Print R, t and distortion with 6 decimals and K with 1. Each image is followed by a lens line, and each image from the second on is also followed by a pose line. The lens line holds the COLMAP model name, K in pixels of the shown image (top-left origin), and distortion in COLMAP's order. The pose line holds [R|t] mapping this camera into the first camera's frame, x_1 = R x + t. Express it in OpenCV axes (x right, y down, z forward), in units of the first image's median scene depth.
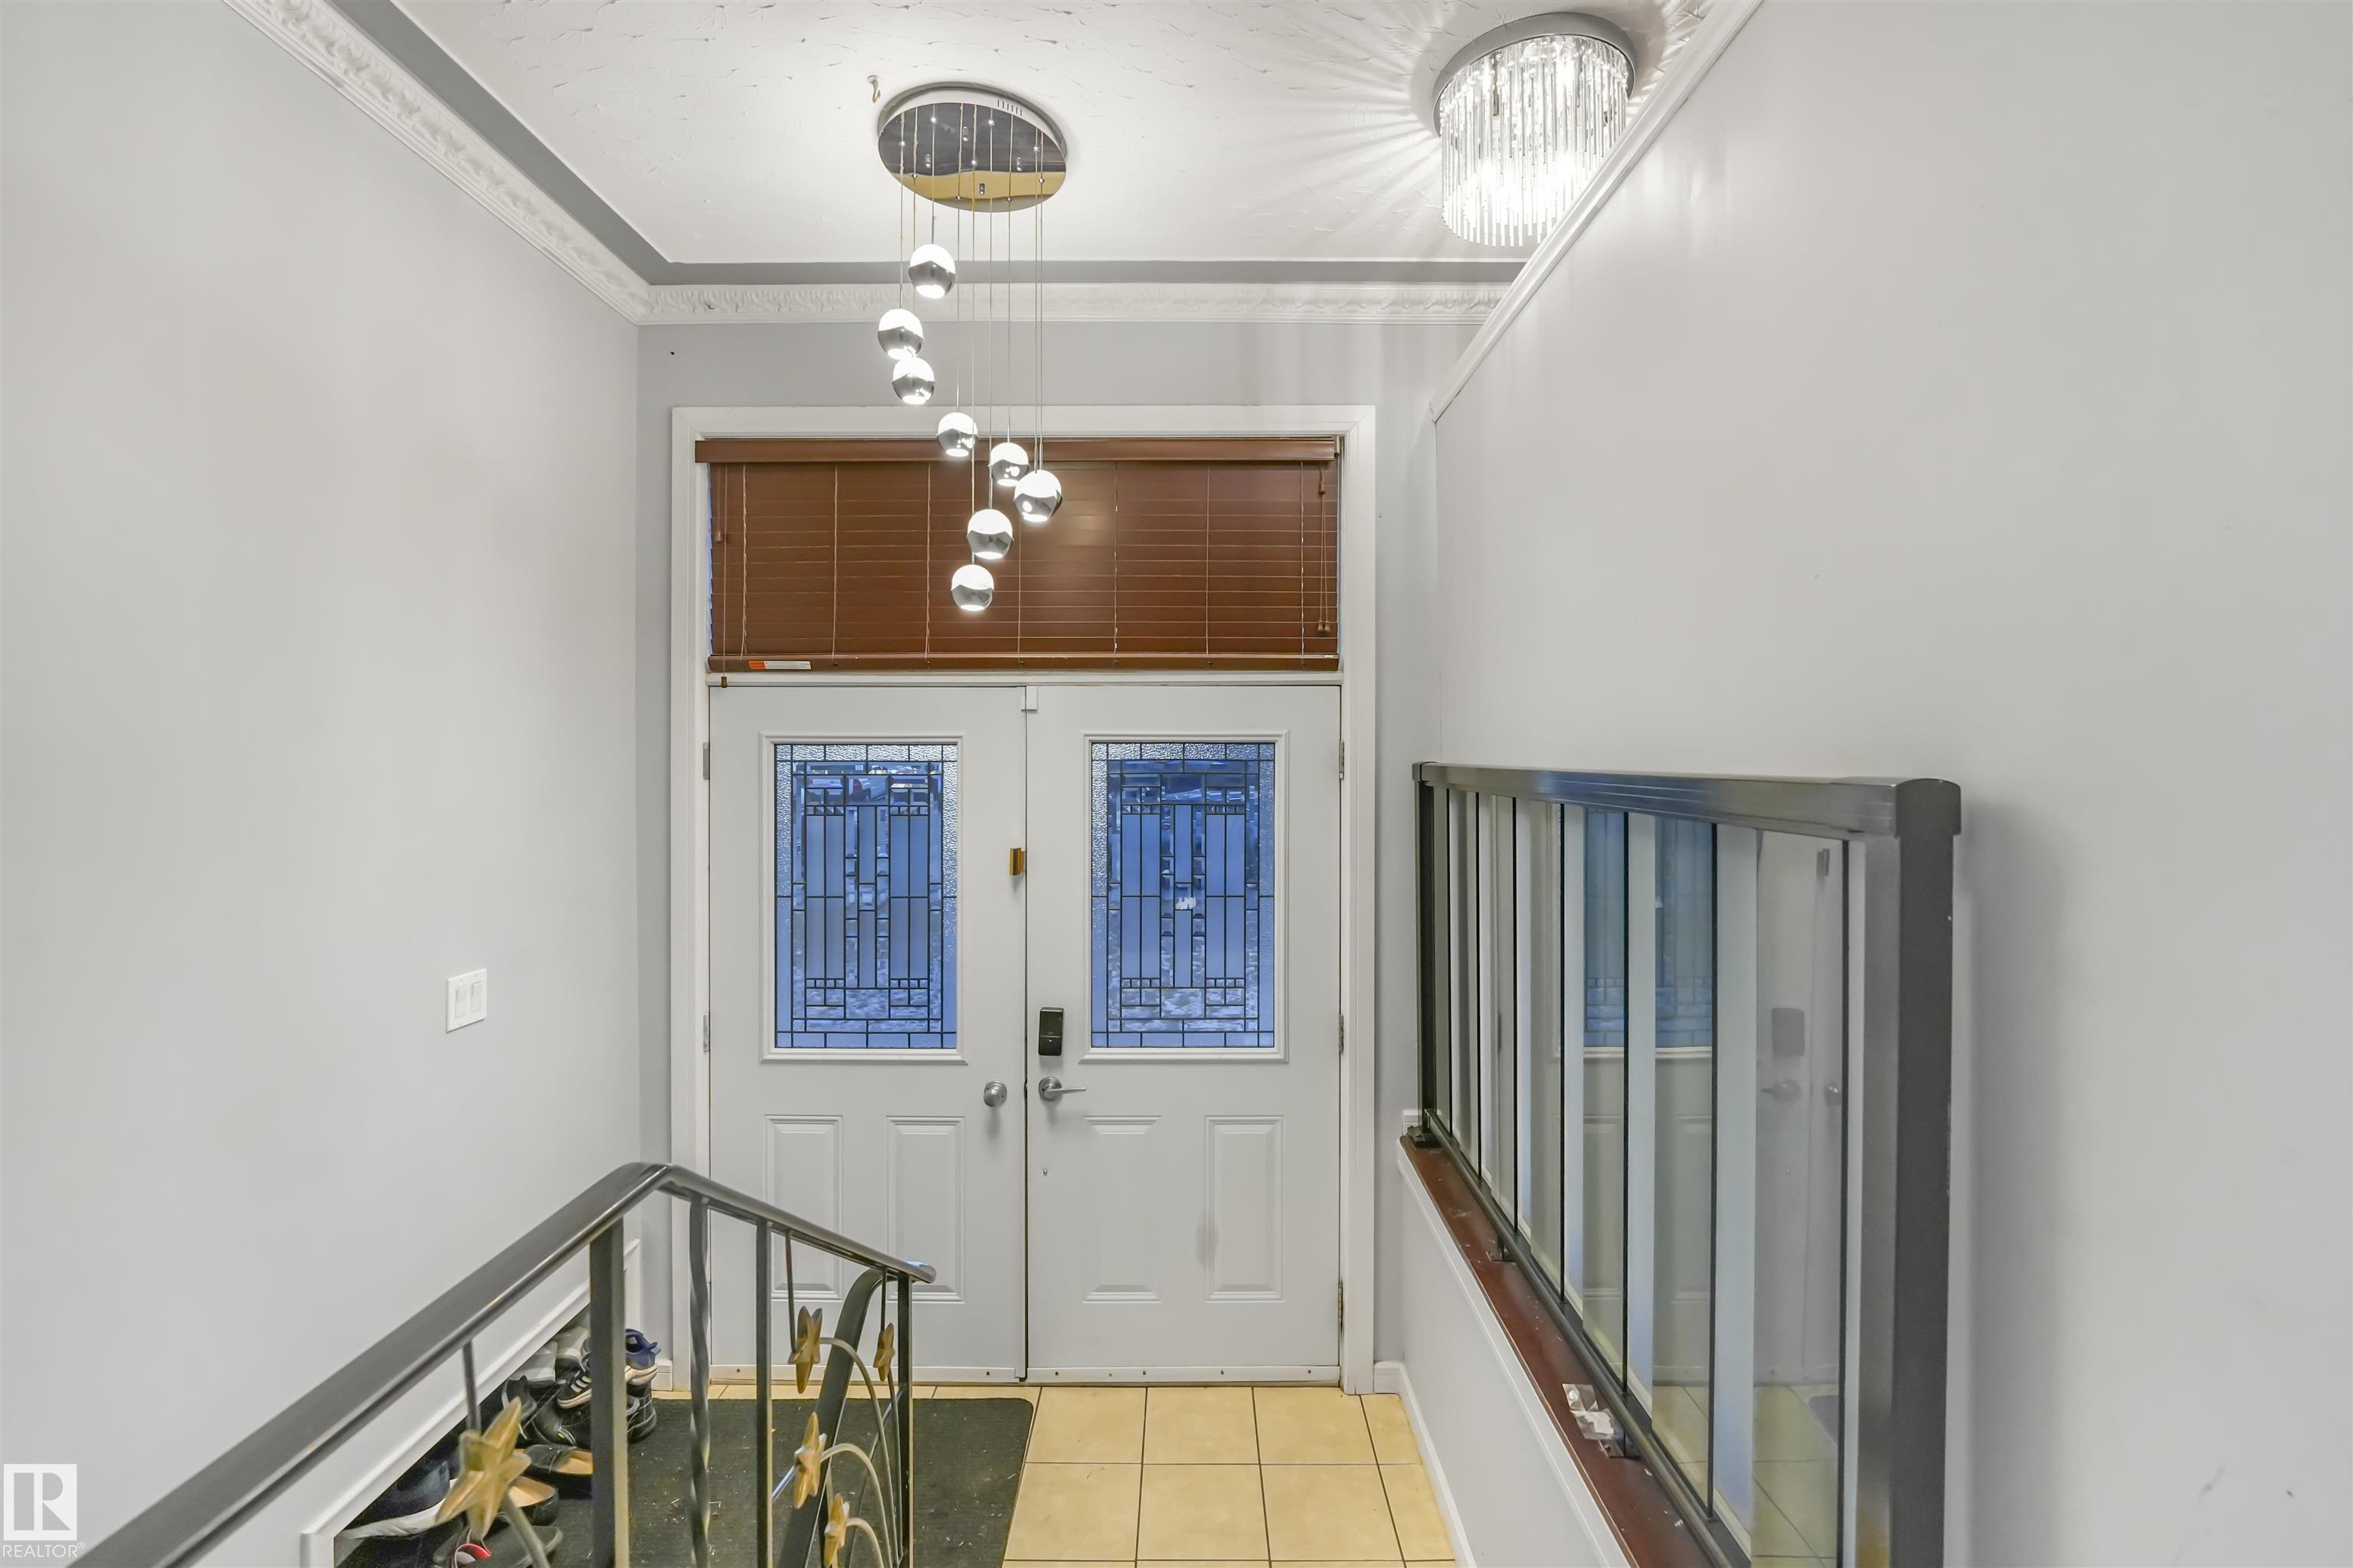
lens RADIAL K [[932.9, 0, 1184.0], [0, 932.9, 751.5], [0, 0, 1]] dist [-0.030713, 0.003986]
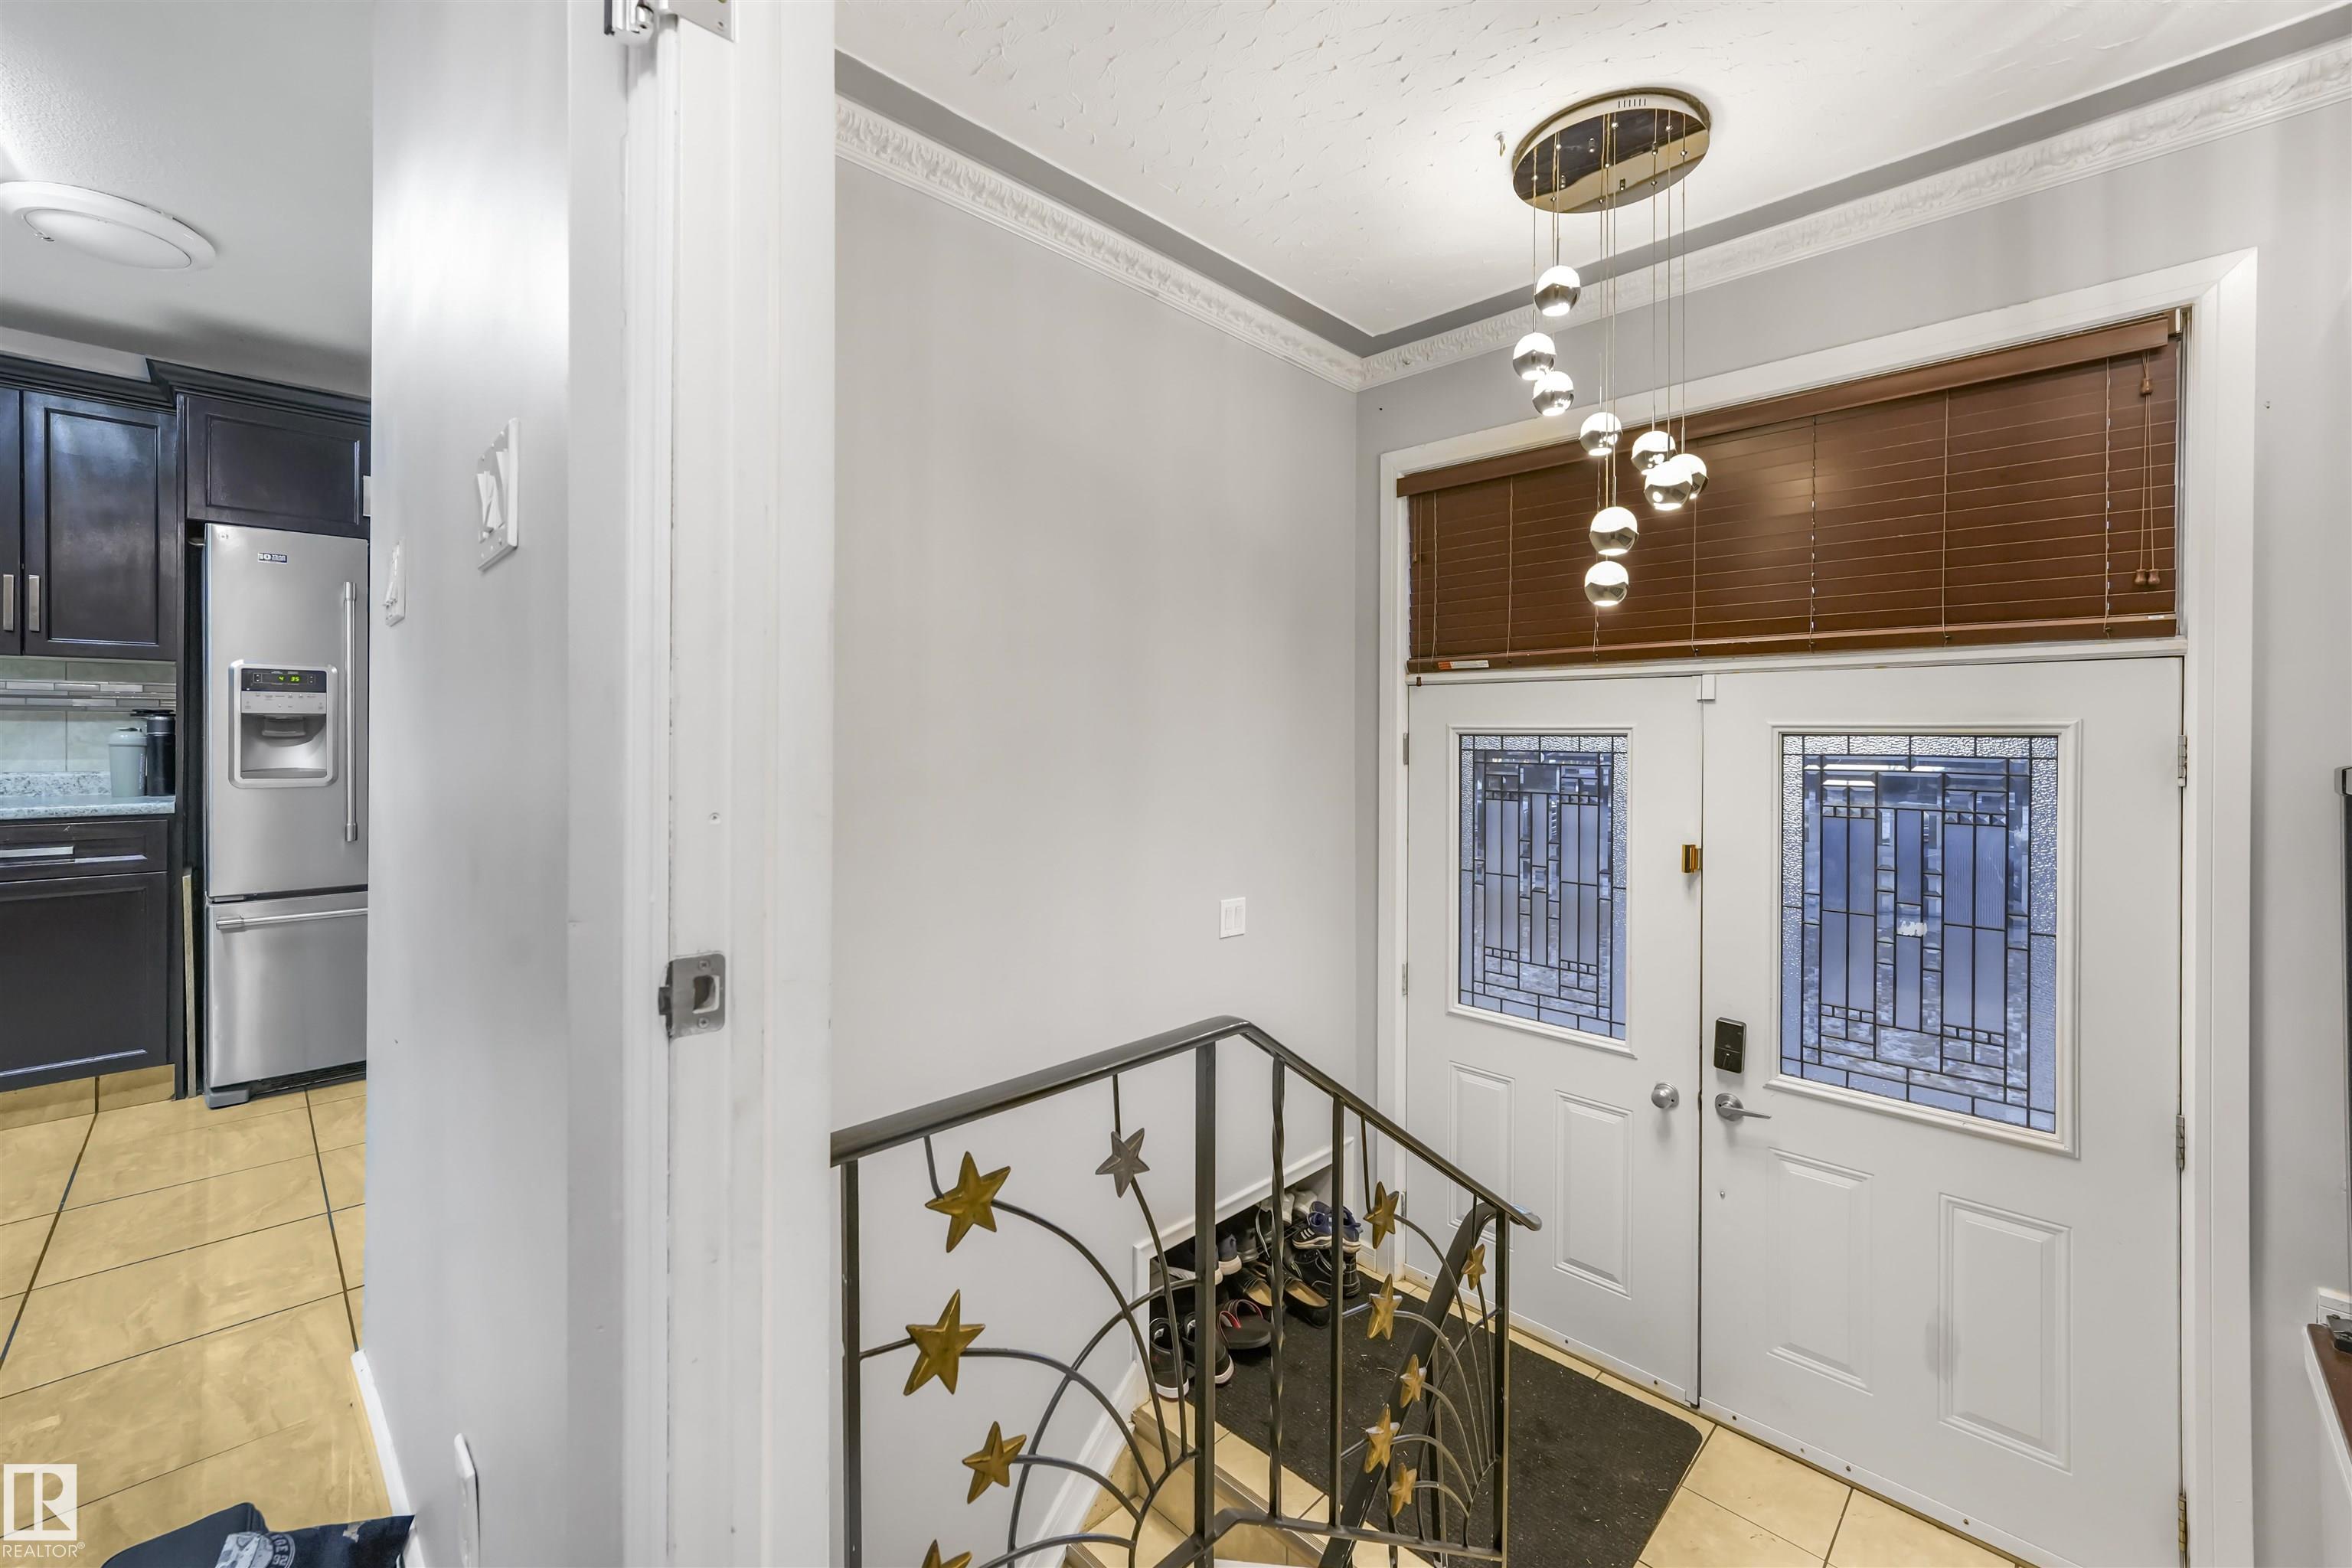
lens RADIAL K [[932.5, 0, 1183.5], [0, 932.5, 751.5], [0, 0, 1]] dist [-0.030713, 0.003986]
pose [[0.703535, 0.016708, -0.710464, 0.126887], [-0.008604, 0.999851, 0.014993, -0.001629], [0.710609, -0.004435, 0.703574, -0.036610]]
